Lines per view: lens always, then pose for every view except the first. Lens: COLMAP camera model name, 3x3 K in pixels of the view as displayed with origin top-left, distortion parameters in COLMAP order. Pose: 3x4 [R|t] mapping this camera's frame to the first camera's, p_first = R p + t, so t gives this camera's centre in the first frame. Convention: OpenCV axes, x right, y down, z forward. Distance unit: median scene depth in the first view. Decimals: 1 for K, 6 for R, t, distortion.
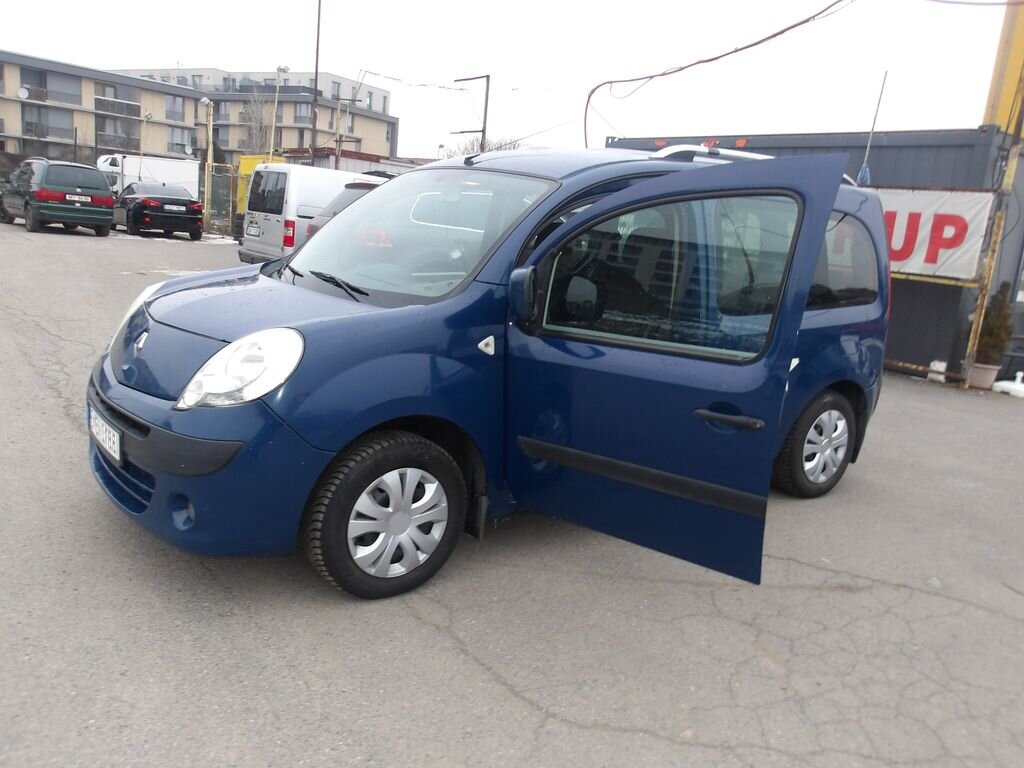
lens RADIAL K [[890.9, 0, 510.2], [0, 890.9, 390.0], [0, 0, 1]] dist [0.001707, 0.012180]
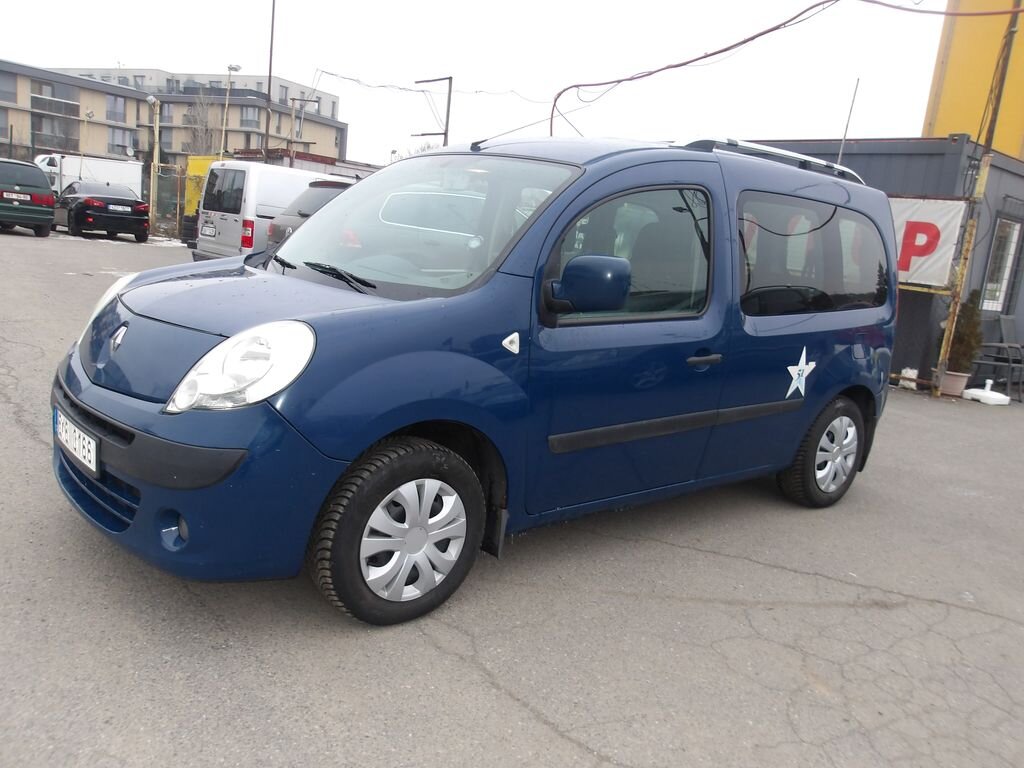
lens RADIAL K [[890.9, 0, 510.4], [0, 890.9, 382.8], [0, 0, 1]] dist [0.001707, 0.012180]
pose [[0.998077, 0.002533, 0.061938, -0.080362], [-0.001405, 0.999833, -0.018248, 0.006717], [-0.061974, 0.018126, 0.997913, 0.091251]]
